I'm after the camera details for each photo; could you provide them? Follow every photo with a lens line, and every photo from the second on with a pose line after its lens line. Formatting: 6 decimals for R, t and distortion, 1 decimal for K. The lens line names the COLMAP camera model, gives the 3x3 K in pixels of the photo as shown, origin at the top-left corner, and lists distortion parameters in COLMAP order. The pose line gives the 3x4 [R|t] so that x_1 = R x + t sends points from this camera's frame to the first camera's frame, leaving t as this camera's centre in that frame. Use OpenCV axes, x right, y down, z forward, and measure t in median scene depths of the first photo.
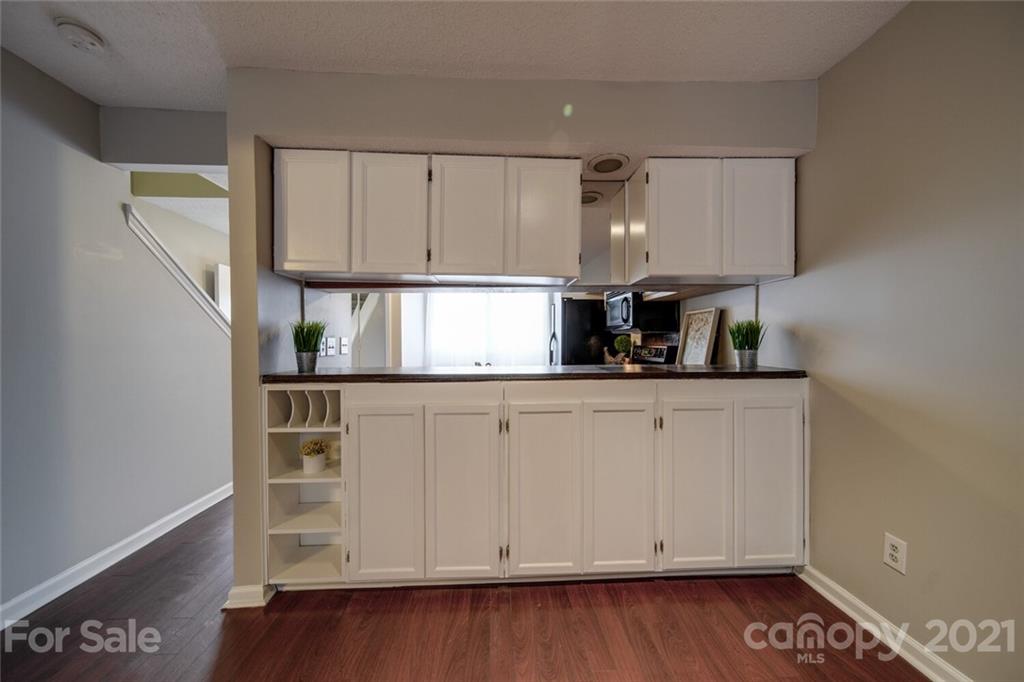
lens RADIAL K [[368.7, 0, 510.5], [0, 368.7, 341.4], [0, 0, 1]] dist [-0.002407, -0.000731]
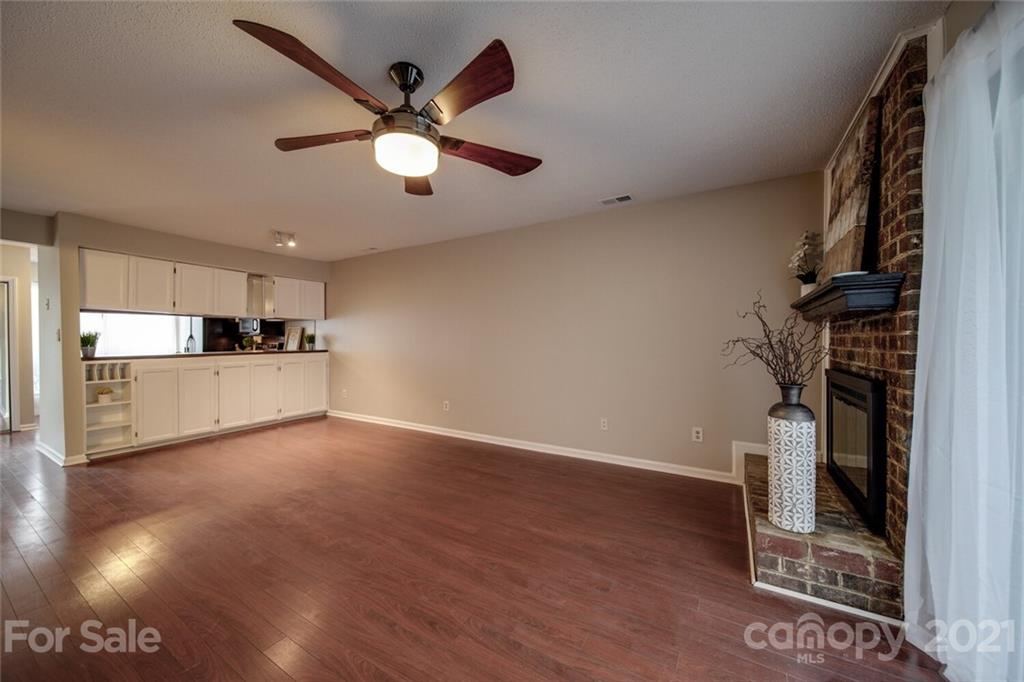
lens RADIAL K [[368.7, 0, 510.5], [0, 368.7, 341.4], [0, 0, 1]] dist [-0.002407, -0.000731]
pose [[0.545975, -0.004706, 0.837788, -0.988116], [0.002296, 0.999989, 0.004121, -0.002550], [-0.837798, -0.000327, 0.545980, -2.023186]]
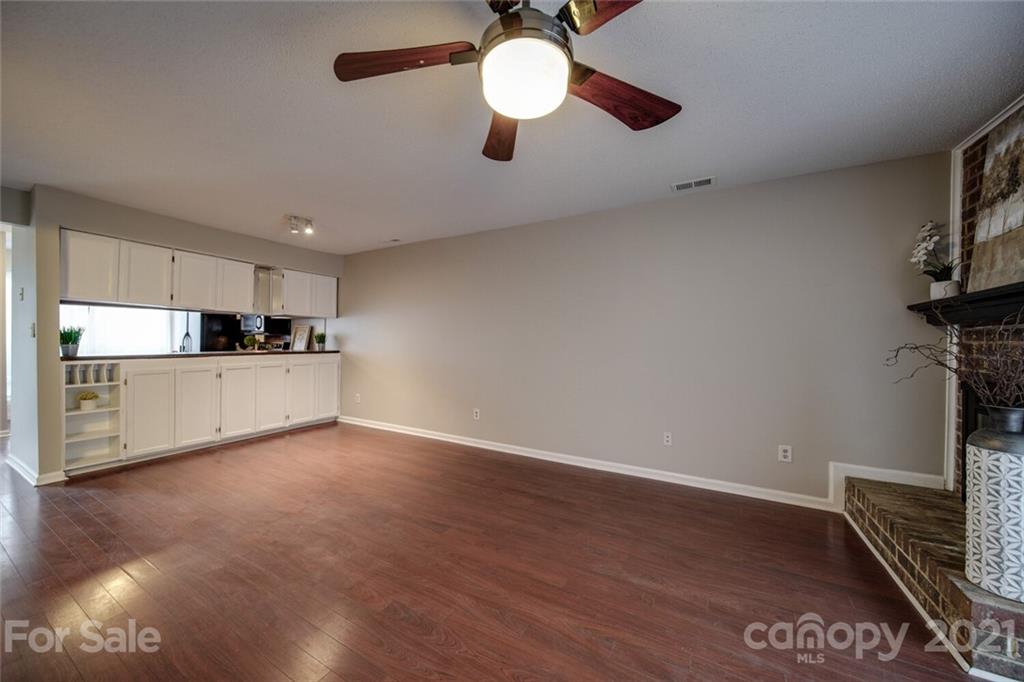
lens RADIAL K [[360.1, 0, 510.8], [0, 360.1, 341.5], [0, 0, 1]] dist [-0.001212, -0.001392]
pose [[0.524199, 0.006055, 0.851574, -0.914289], [-0.009934, 0.999950, -0.000995, -0.002567], [-0.851538, -0.007938, 0.524233, -1.639597]]
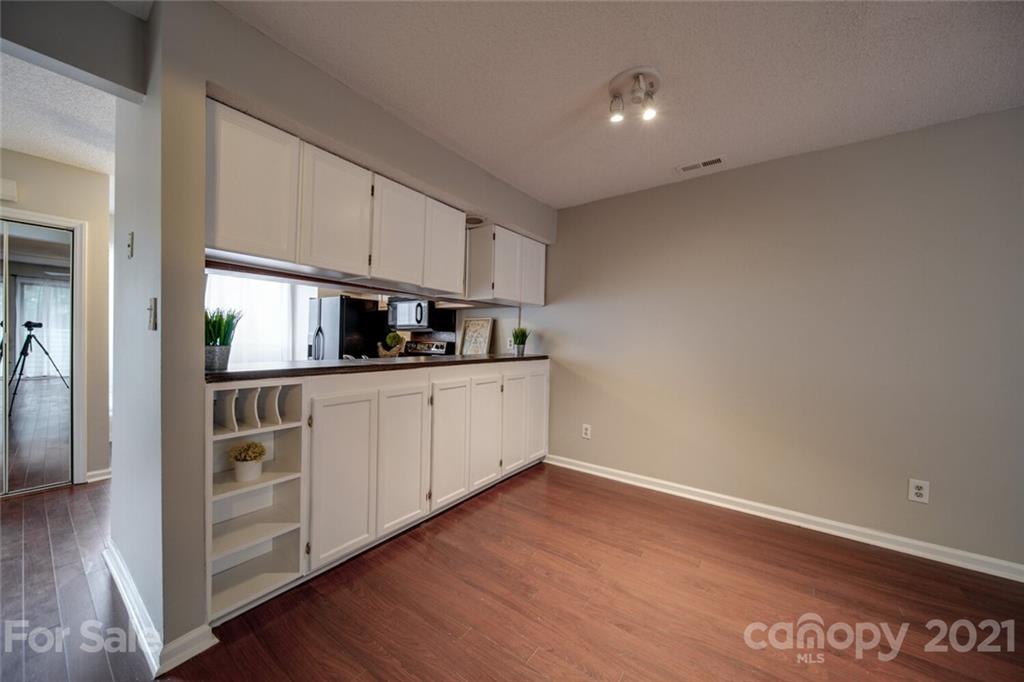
lens RADIAL K [[360.1, 0, 510.8], [0, 360.1, 341.5], [0, 0, 1]] dist [-0.001212, -0.001392]
pose [[0.622742, 0.010352, 0.782359, -0.791098], [-0.019659, 0.999804, 0.002419, 0.005220], [-0.782180, -0.016887, 0.622823, -0.033303]]
